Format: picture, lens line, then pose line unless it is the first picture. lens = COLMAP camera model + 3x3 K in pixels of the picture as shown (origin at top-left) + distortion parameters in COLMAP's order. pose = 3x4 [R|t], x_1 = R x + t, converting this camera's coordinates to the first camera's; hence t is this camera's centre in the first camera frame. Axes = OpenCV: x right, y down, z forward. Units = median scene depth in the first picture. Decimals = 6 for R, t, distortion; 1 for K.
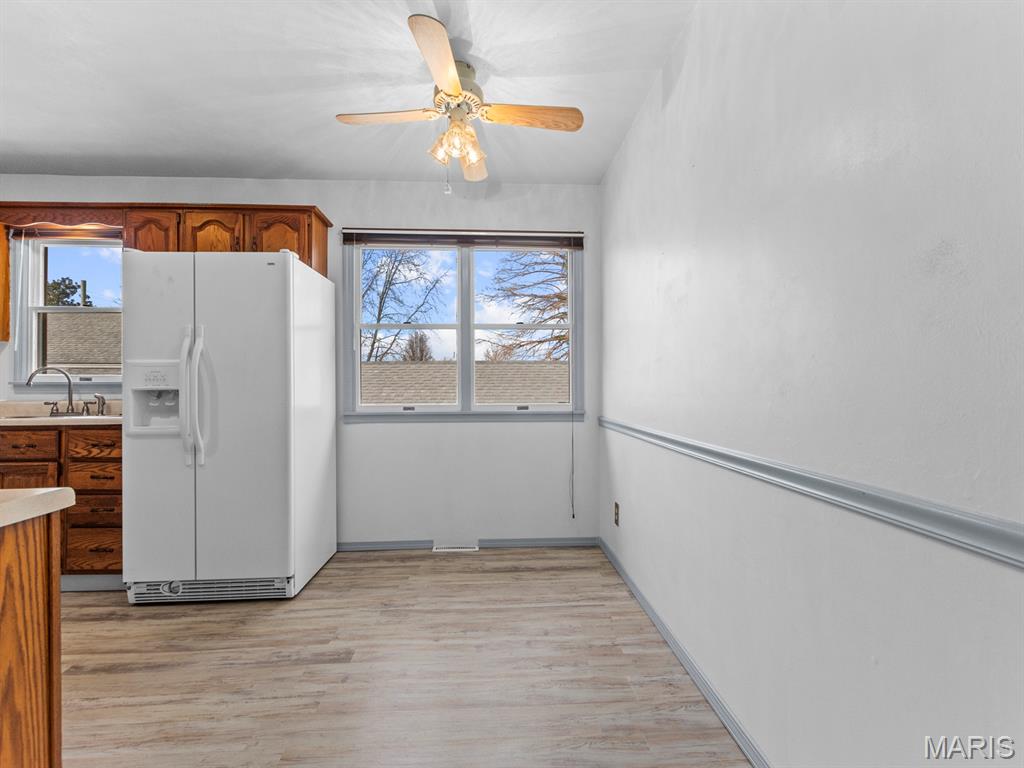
lens RADIAL K [[450.0, 0, 512.0], [0, 450.0, 384.0], [0, 0, 1]] dist [-0.000003, -0.000435]
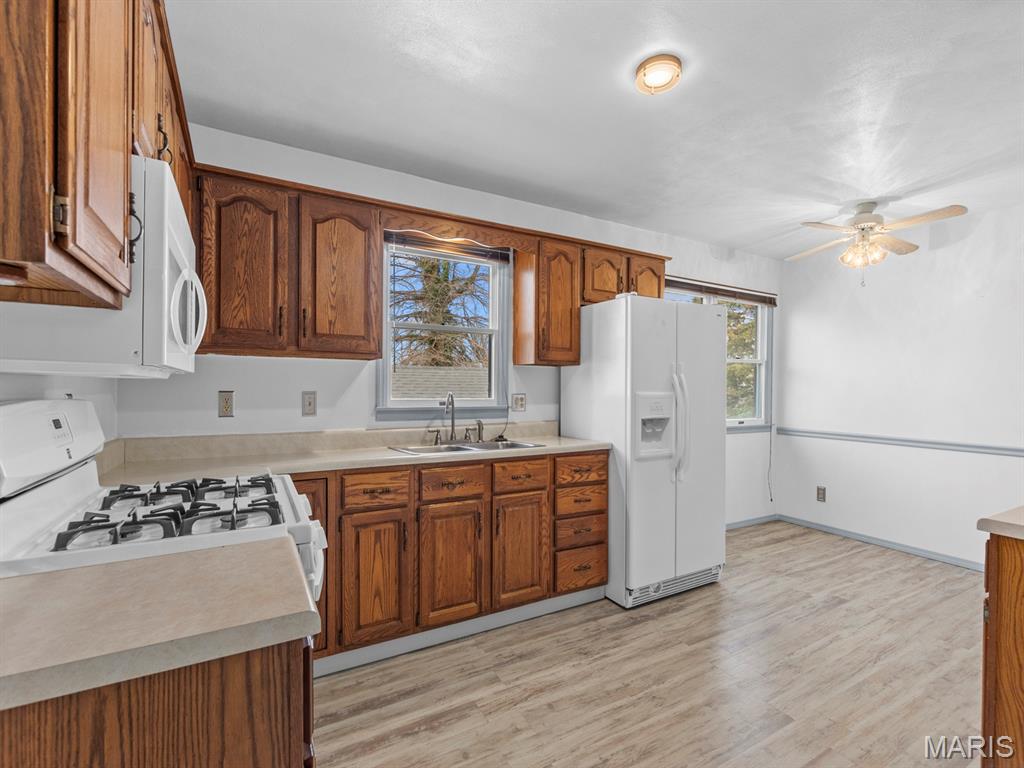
lens RADIAL K [[471.1, 0, 510.5], [0, 471.1, 390.2], [0, 0, 1]] dist [0.000783, 0.000106]
pose [[0.895335, 0.007778, 0.445324, -1.560431], [-0.015364, 0.999792, 0.013427, -0.065725], [-0.445127, -0.018863, 0.895269, 0.081992]]
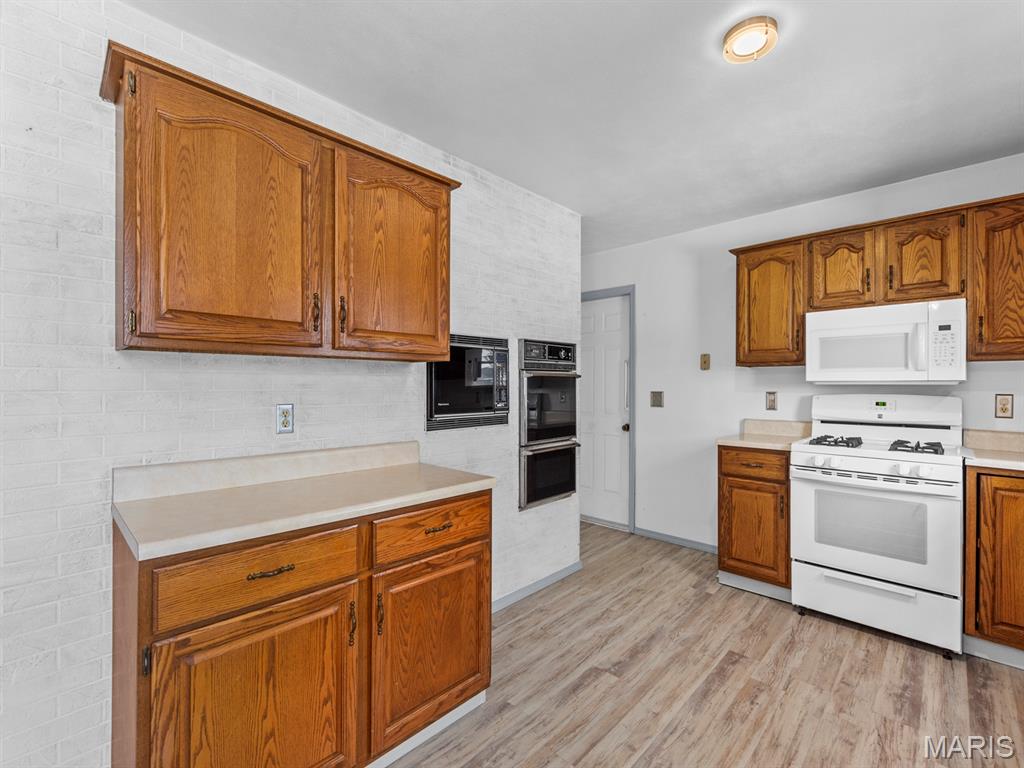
lens RADIAL K [[457.0, 0, 512.0], [0, 457.0, 384.0], [0, 0, 1]] dist [-0.001748, -0.000037]
pose [[-0.732534, -0.001468, -0.680729, -0.311459], [0.007313, 0.999923, -0.010025, -0.063758], [0.680692, -0.012321, -0.732466, 0.908858]]
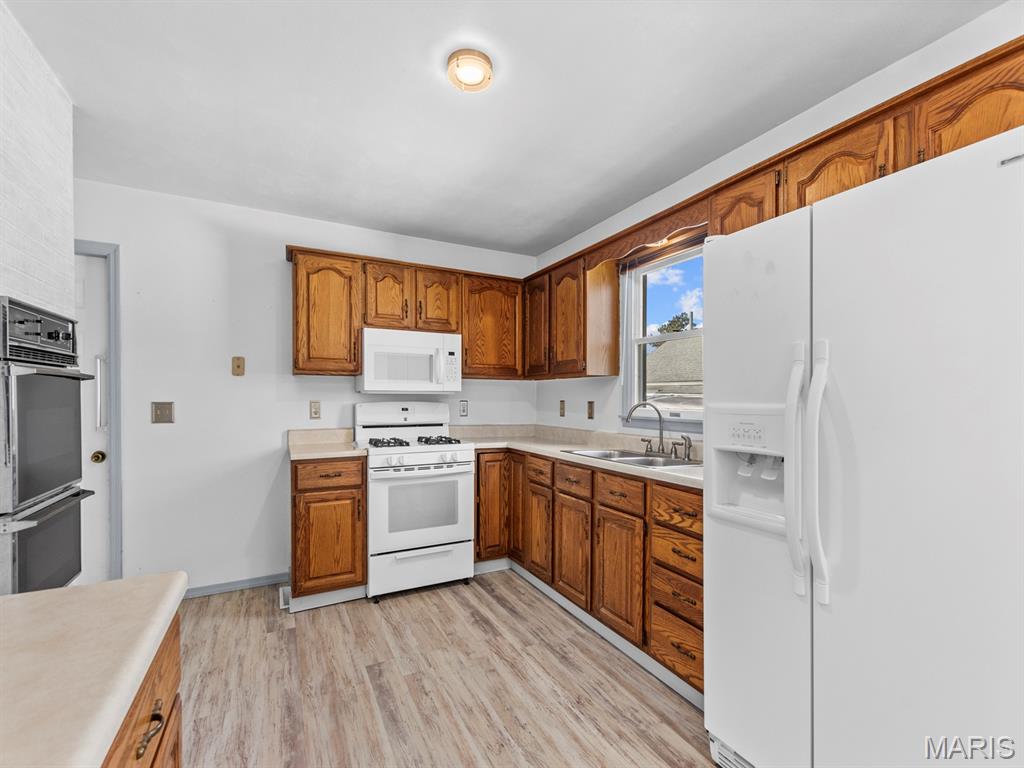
lens RADIAL K [[447.1, 0, 515.2], [0, 447.1, 400.2], [0, 0, 1]] dist [0.004104, 0.000366]
pose [[0.418825, 0.010053, -0.908011, -0.346763], [0.005447, 0.999893, 0.013582, -0.064606], [0.908051, -0.010634, 0.418725, 0.428344]]
